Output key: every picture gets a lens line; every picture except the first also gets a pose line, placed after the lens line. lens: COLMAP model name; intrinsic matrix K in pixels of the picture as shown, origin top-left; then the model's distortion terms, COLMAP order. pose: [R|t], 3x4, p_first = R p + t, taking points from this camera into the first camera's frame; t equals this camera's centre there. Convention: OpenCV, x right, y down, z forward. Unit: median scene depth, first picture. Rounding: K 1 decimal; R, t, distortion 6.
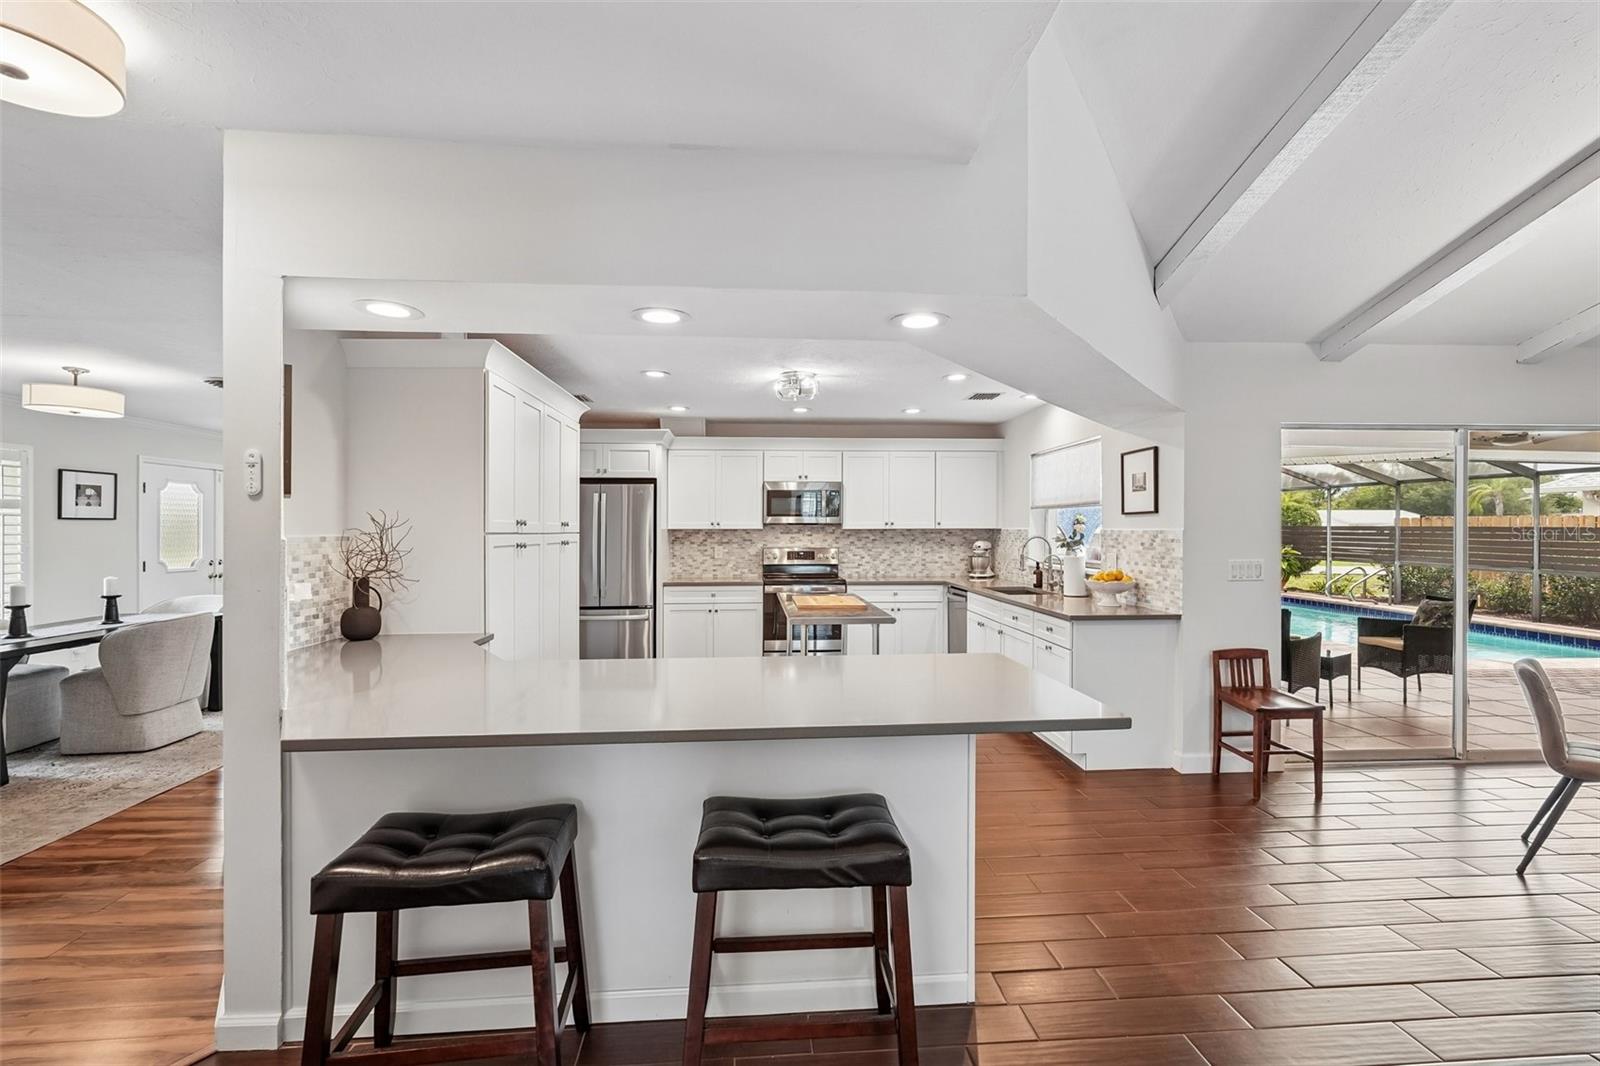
lens RADIAL K [[727.6, 0, 801.5], [0, 727.6, 526.7], [0, 0, 1]] dist [-0.000993, 0.005528]
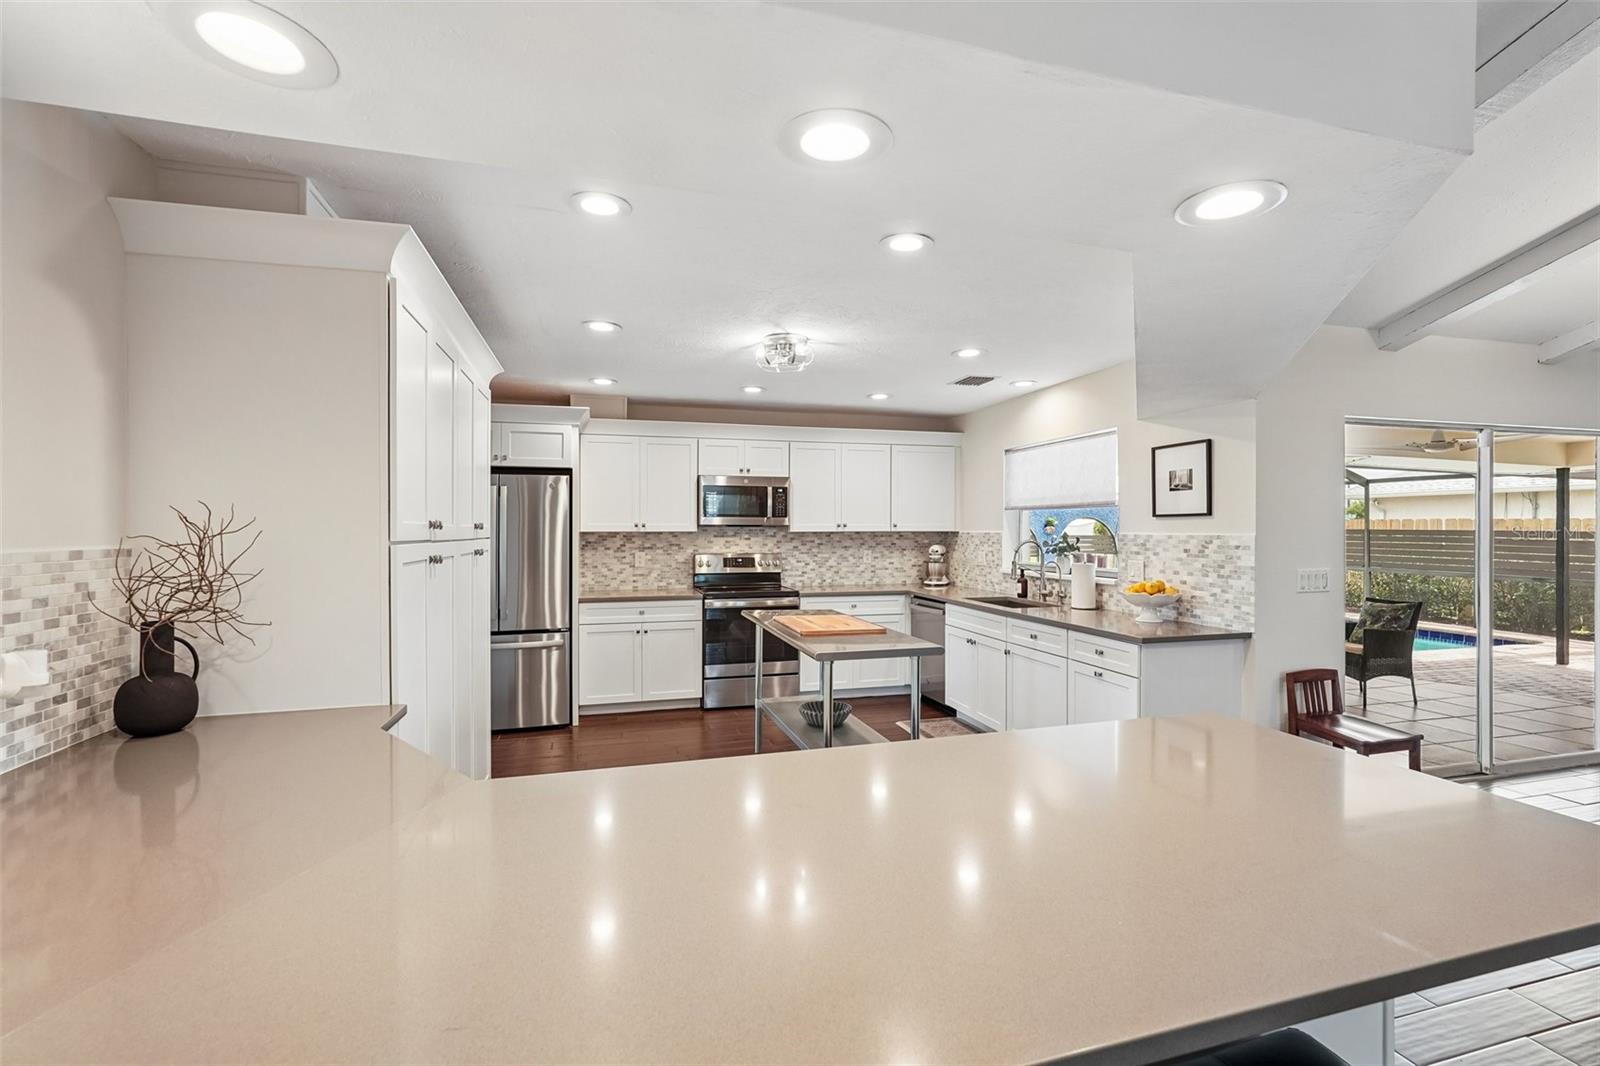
lens RADIAL K [[721.0, 0, 804.1], [0, 721.0, 528.1], [0, 0, 1]] dist [-0.002599, 0.005507]
pose [[0.977656, 0.001989, 0.210204, -0.150505], [-0.002310, 0.999997, 0.001281, -0.003105], [-0.210201, -0.001738, 0.977657, 0.224779]]
